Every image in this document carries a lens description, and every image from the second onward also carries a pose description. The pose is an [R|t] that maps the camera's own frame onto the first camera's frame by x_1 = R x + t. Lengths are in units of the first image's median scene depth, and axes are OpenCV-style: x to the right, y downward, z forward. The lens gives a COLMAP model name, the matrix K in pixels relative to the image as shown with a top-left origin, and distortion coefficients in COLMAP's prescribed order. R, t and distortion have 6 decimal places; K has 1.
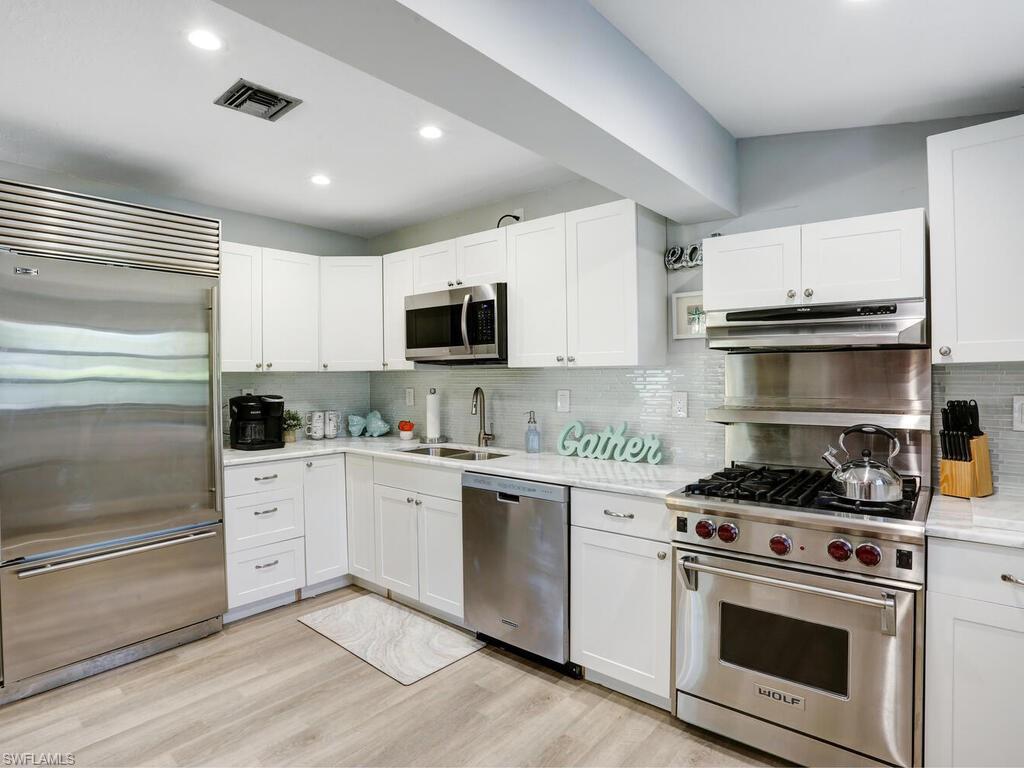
lens RADIAL K [[569.1, 0, 512.0], [0, 569.1, 384.0], [0, 0, 1]] dist [-0.077930, 0.042004]
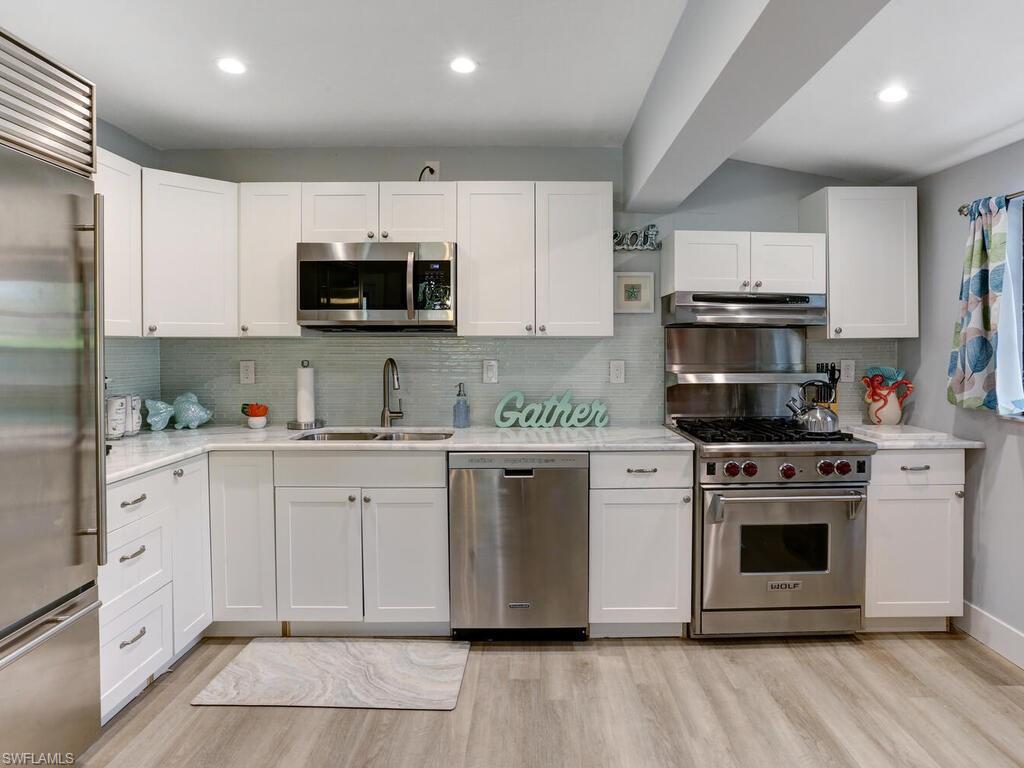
lens RADIAL K [[602.4, 0, 538.4], [0, 602.4, 352.5], [0, 0, 1]] dist [-0.064043, 0.051389]
pose [[0.750545, 0.000740, 0.660819, -0.577020], [0.005127, 0.999963, -0.006944, 0.005336], [-0.660799, 0.008599, 0.750513, 0.198268]]
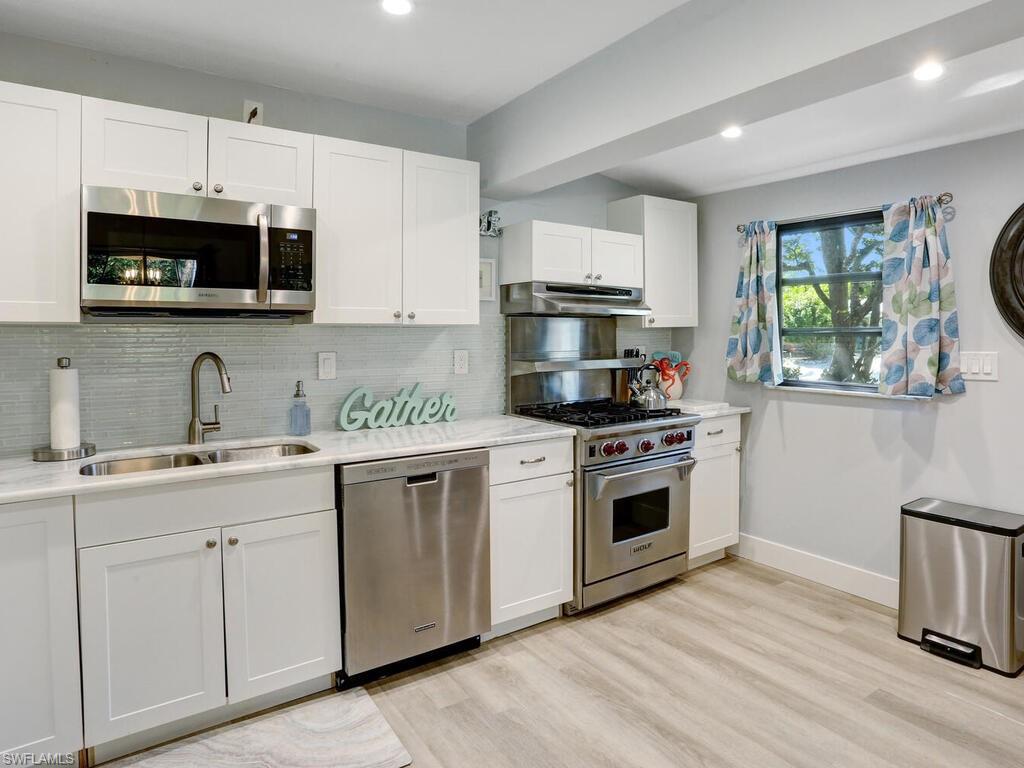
lens RADIAL K [[621.3, 0, 556.3], [0, 621.3, 341.4], [0, 0, 1]] dist [-0.082774, 0.042665]
pose [[0.226298, -0.007511, 0.974029, -0.758100], [0.015937, 0.999865, 0.004007, -0.003598], [-0.973928, 0.014616, 0.226387, 0.533165]]
